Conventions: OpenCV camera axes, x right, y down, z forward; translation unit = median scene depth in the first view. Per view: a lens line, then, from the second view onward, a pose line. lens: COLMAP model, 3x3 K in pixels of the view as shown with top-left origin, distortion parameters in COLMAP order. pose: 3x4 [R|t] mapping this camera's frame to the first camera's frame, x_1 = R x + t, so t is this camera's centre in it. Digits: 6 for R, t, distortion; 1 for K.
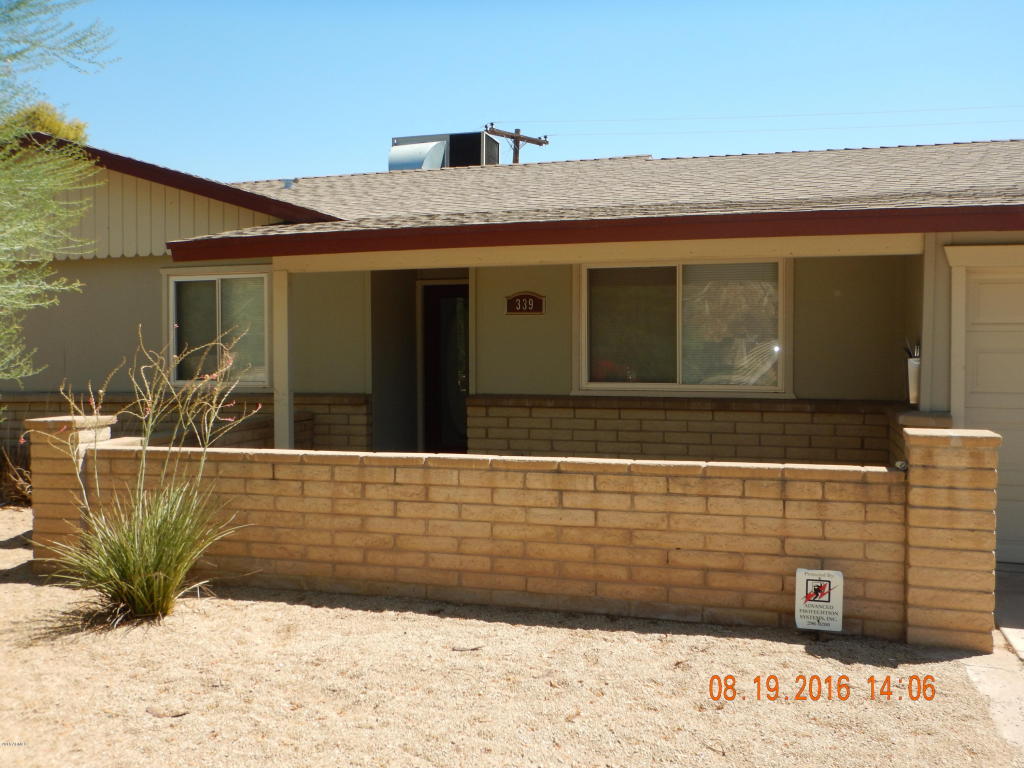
lens RADIAL K [[930.1, 0, 511.2], [0, 930.1, 381.3], [0, 0, 1]] dist [-0.015056, -0.004758]
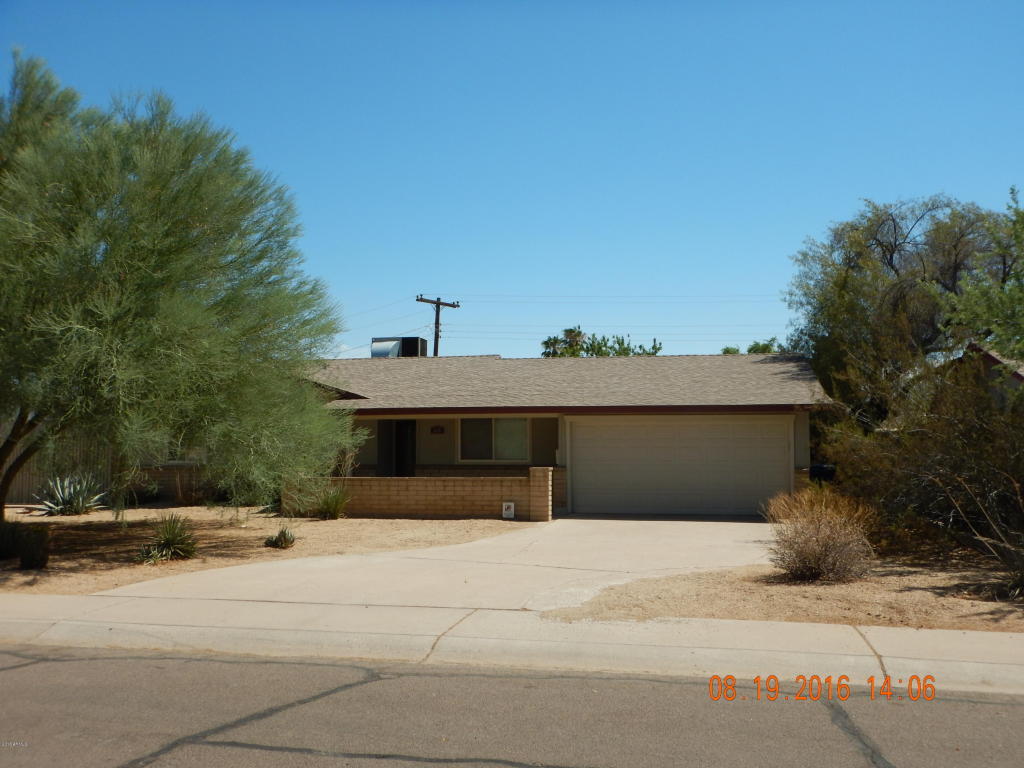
lens RADIAL K [[930.1, 0, 511.1], [0, 930.1, 383.3], [0, 0, 1]] dist [-0.015056, -0.004758]
pose [[0.996721, 0.004446, 0.080787, 0.015213], [0.003808, 0.994806, -0.101720, 0.088158], [-0.080820, 0.101694, 0.991527, -2.670310]]
